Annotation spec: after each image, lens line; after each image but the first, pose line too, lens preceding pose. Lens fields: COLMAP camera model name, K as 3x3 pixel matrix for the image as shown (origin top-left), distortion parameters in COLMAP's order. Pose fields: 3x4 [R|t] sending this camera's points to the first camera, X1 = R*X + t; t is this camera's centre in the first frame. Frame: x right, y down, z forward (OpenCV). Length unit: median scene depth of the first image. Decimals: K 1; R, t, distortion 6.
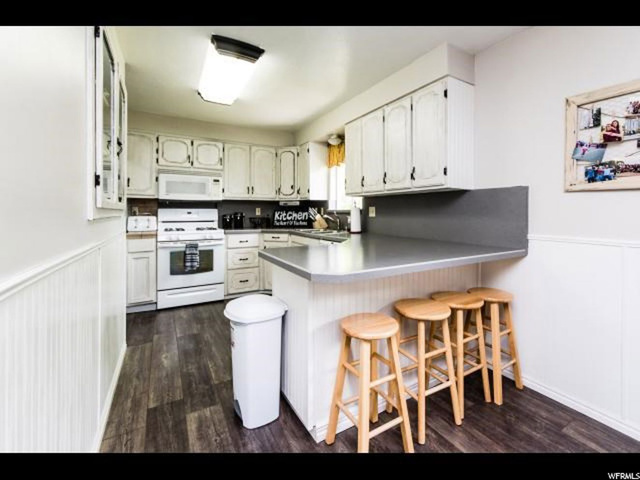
lens RADIAL K [[290.7, 0, 348.2], [0, 290.7, 213.0], [0, 0, 1]] dist [-0.001973, -0.000690]
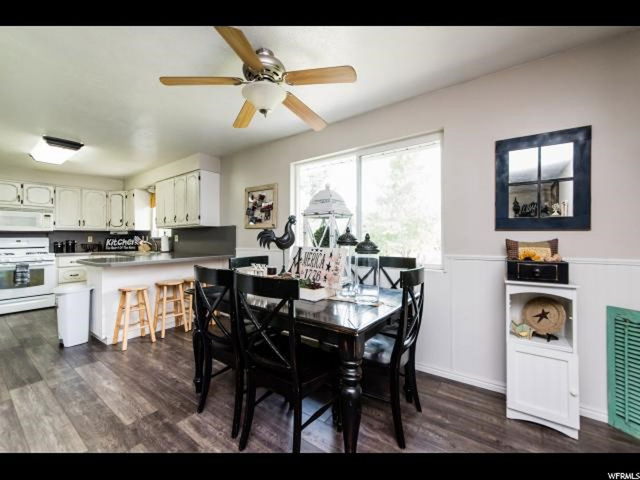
lens RADIAL K [[261.3, 0, 318.8], [0, 261.3, 235.4], [0, 0, 1]] dist [-0.001174, 0.001504]
pose [[0.930735, -0.006891, 0.365631, 0.252907], [0.012403, 0.999842, -0.012728, 0.006704], [-0.365485, 0.016381, 0.930673, -0.540684]]
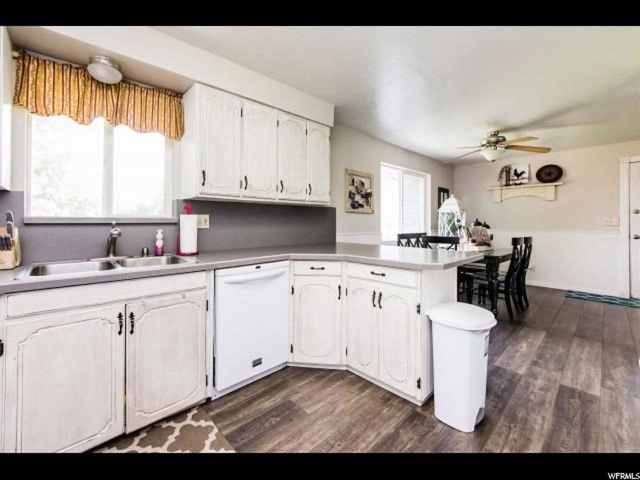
lens RADIAL K [[245.7, 0, 306.2], [0, 245.7, 221.6], [0, 0, 1]] dist [-0.006905, 0.001126]
pose [[-0.109407, -0.002852, 0.993993, -0.482804], [0.001917, 0.999993, 0.003080, -0.004501], [-0.993995, 0.002242, -0.109401, 0.705318]]
